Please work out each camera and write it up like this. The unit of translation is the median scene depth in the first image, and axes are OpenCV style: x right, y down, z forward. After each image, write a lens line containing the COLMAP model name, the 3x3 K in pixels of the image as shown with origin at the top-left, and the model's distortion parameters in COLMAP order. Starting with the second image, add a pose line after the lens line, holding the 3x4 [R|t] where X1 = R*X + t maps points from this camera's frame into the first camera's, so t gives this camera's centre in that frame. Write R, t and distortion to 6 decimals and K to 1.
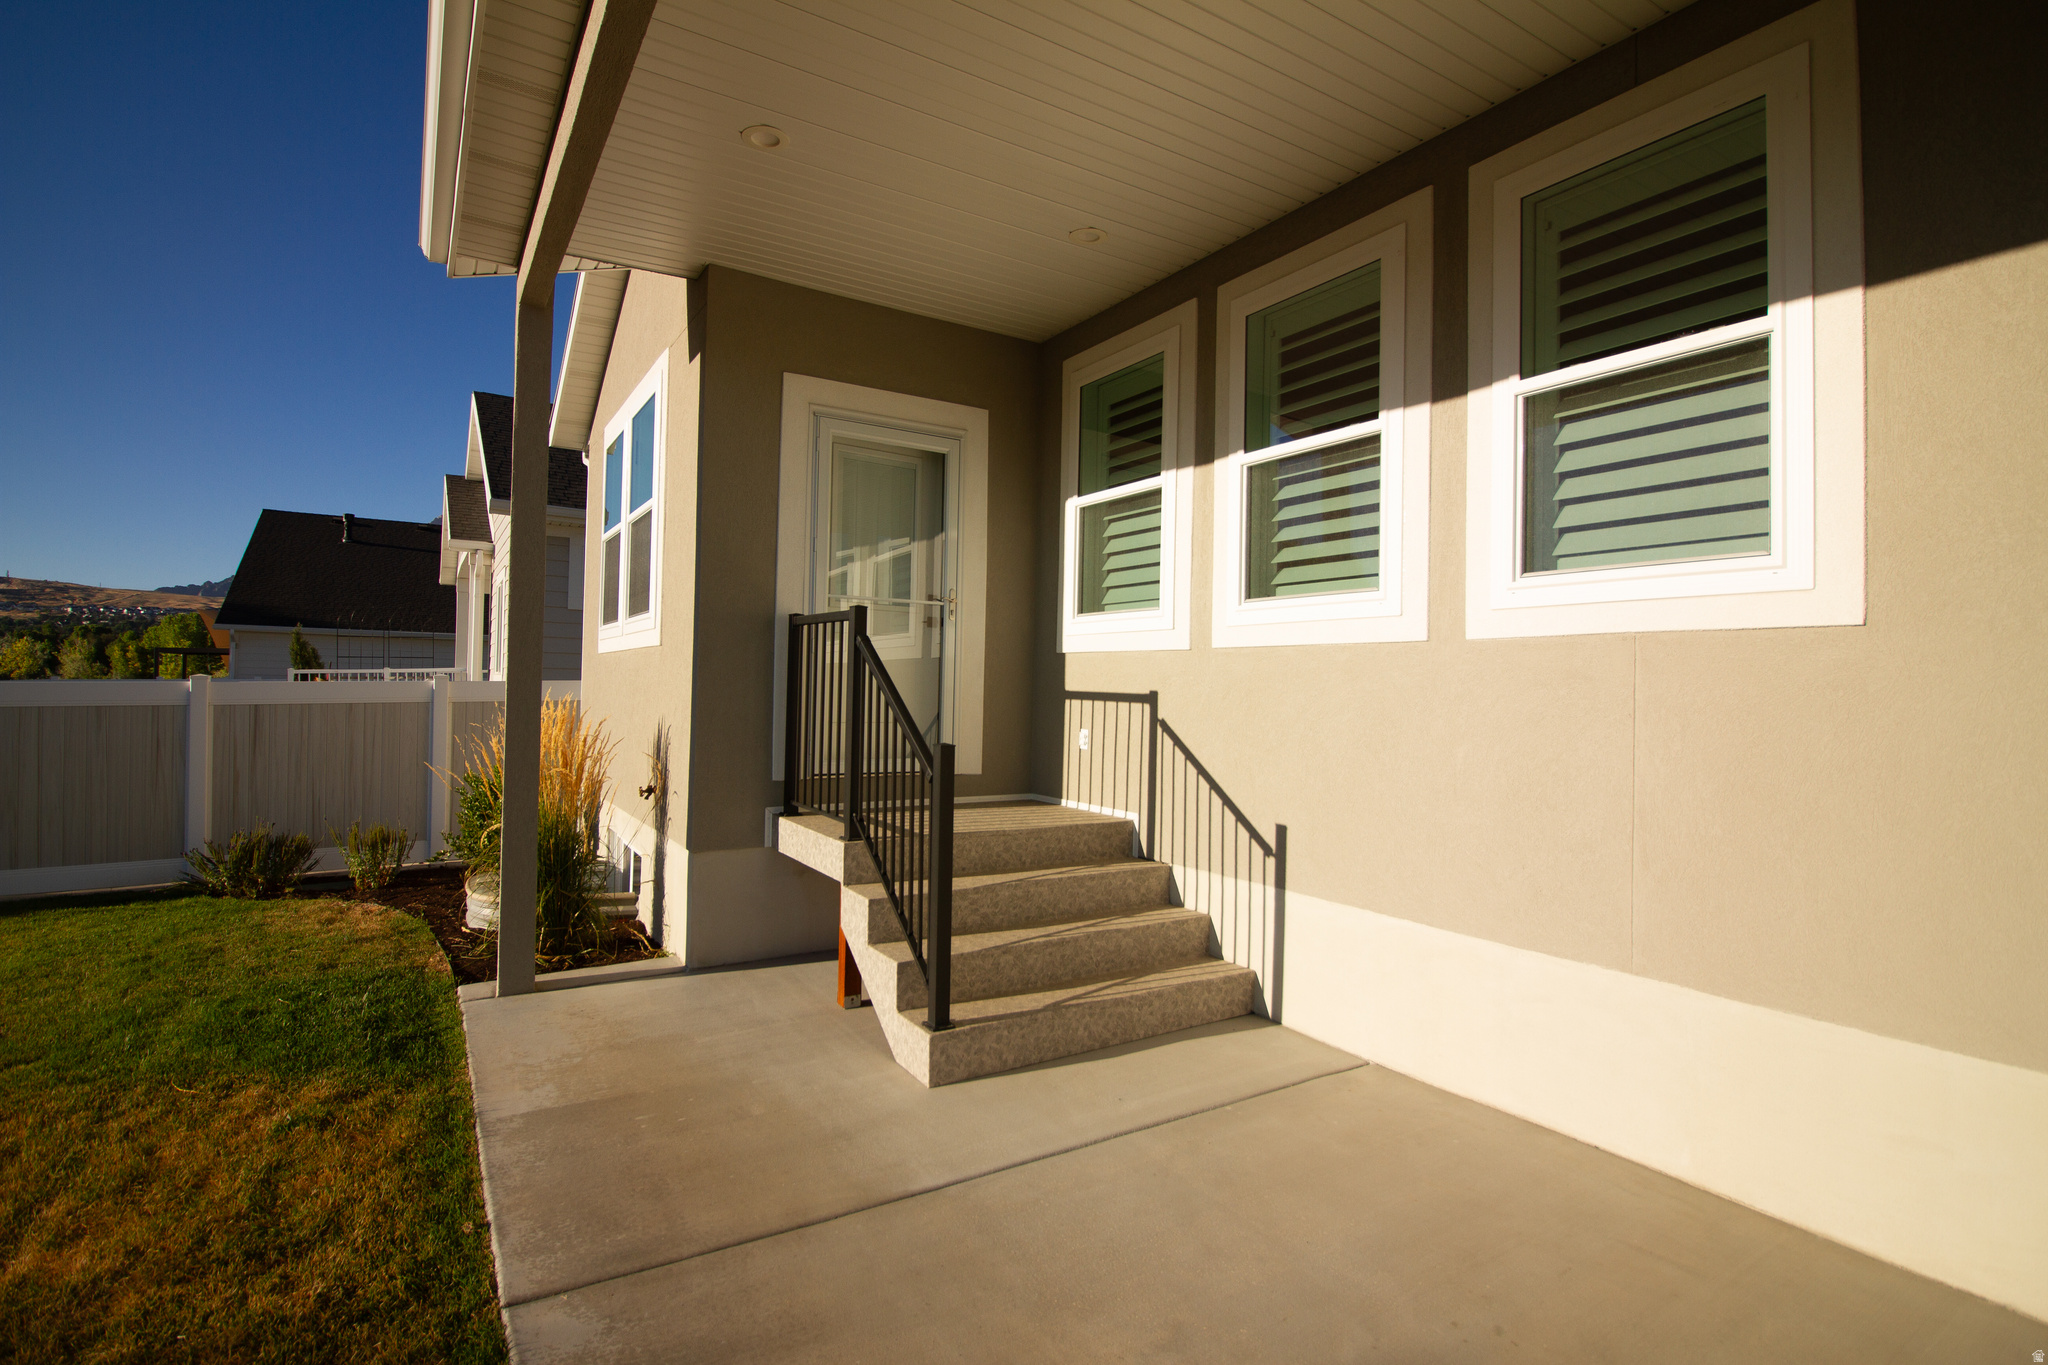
lens RADIAL K [[986.3, 0, 1024.0], [0, 986.3, 682.5], [0, 0, 1]] dist [0.000117, 0.000063]
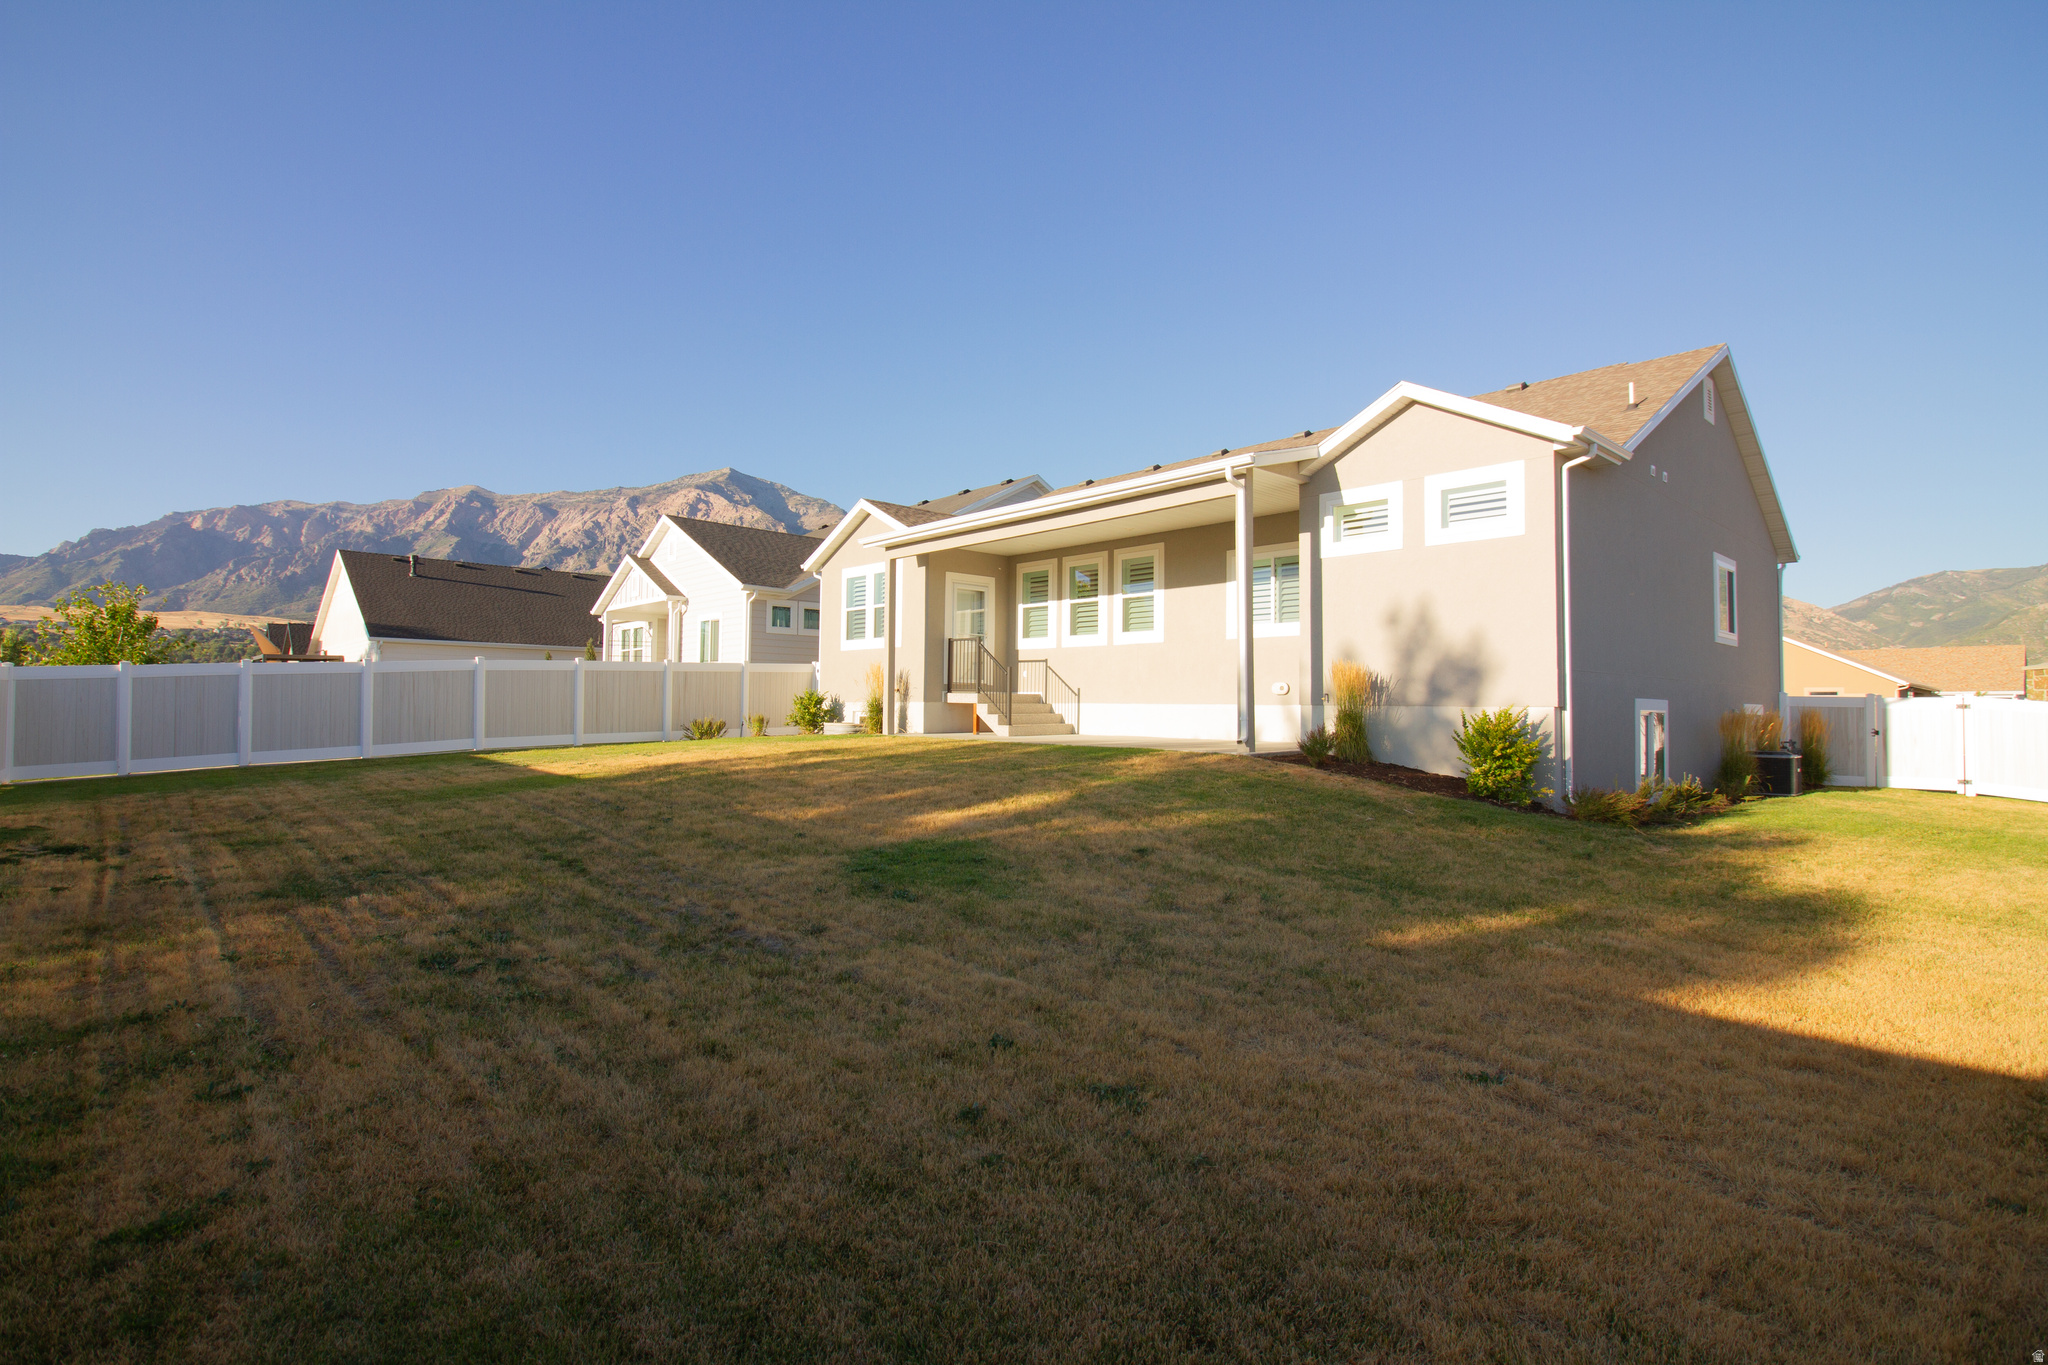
lens RADIAL K [[986.3, 0, 1024.0], [0, 986.3, 682.5], [0, 0, 1]] dist [0.000117, 0.000063]
pose [[0.984317, -0.005795, 0.176316, -0.636433], [0.007760, 0.999915, -0.010460, 0.141900], [-0.176241, 0.011664, 0.984278, -2.776043]]
